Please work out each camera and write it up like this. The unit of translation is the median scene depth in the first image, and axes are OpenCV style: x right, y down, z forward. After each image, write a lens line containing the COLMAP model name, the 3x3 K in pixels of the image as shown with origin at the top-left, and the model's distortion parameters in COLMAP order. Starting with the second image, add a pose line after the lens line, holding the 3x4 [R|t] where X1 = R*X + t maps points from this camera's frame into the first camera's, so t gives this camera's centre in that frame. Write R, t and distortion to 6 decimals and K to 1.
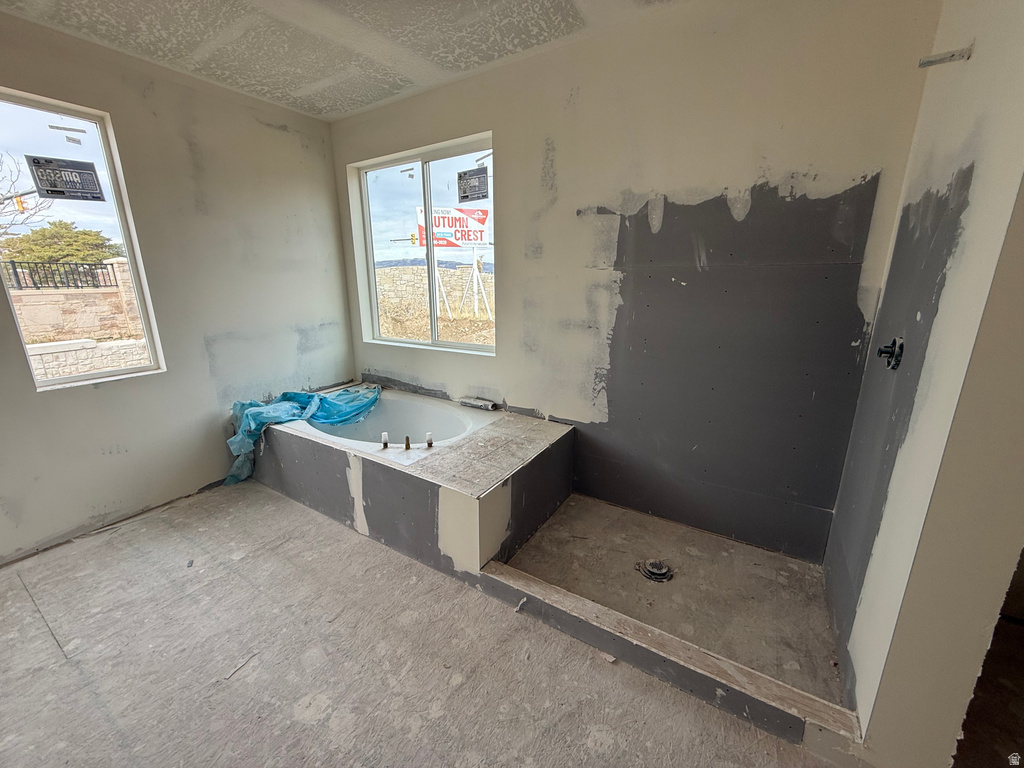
lens RADIAL K [[408.3, 0, 512.8], [0, 408.3, 384.5], [0, 0, 1]] dist [-0.000753, 0.000065]
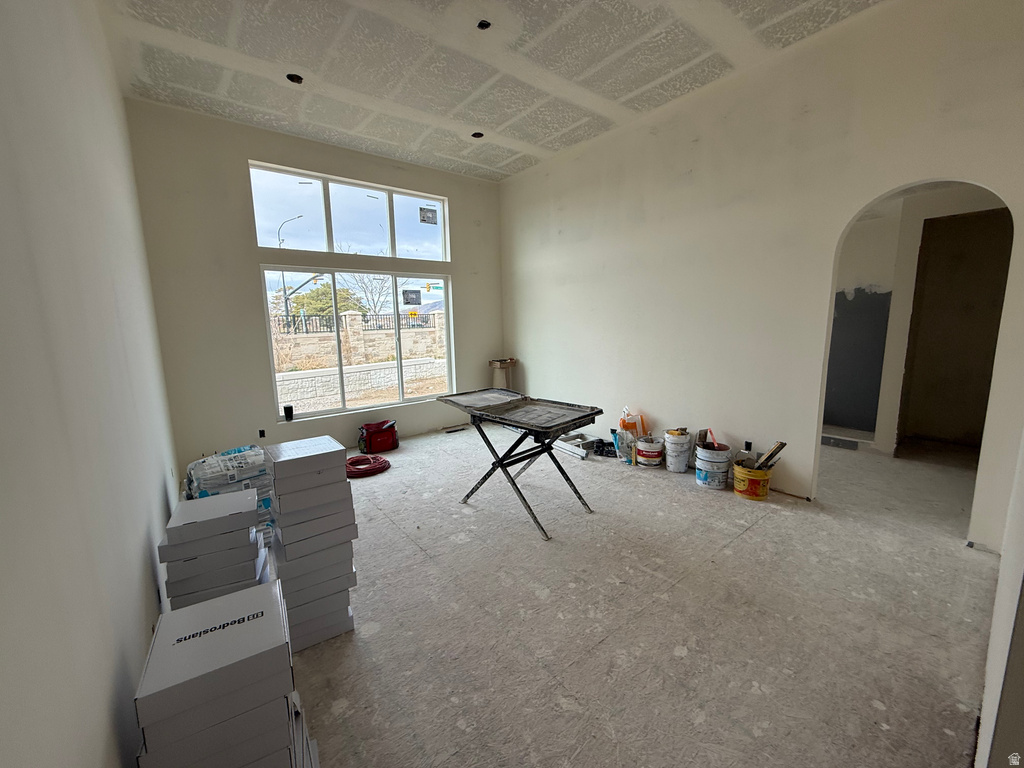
lens RADIAL K [[408.3, 0, 511.1], [0, 408.3, 381.0], [0, 0, 1]] dist [-0.000753, 0.000065]
pose [[0.939647, 0.036712, -0.340170, -0.116567], [-0.070975, 0.993515, -0.088832, 0.100168], [0.334703, 0.107614, 0.936159, -0.419800]]
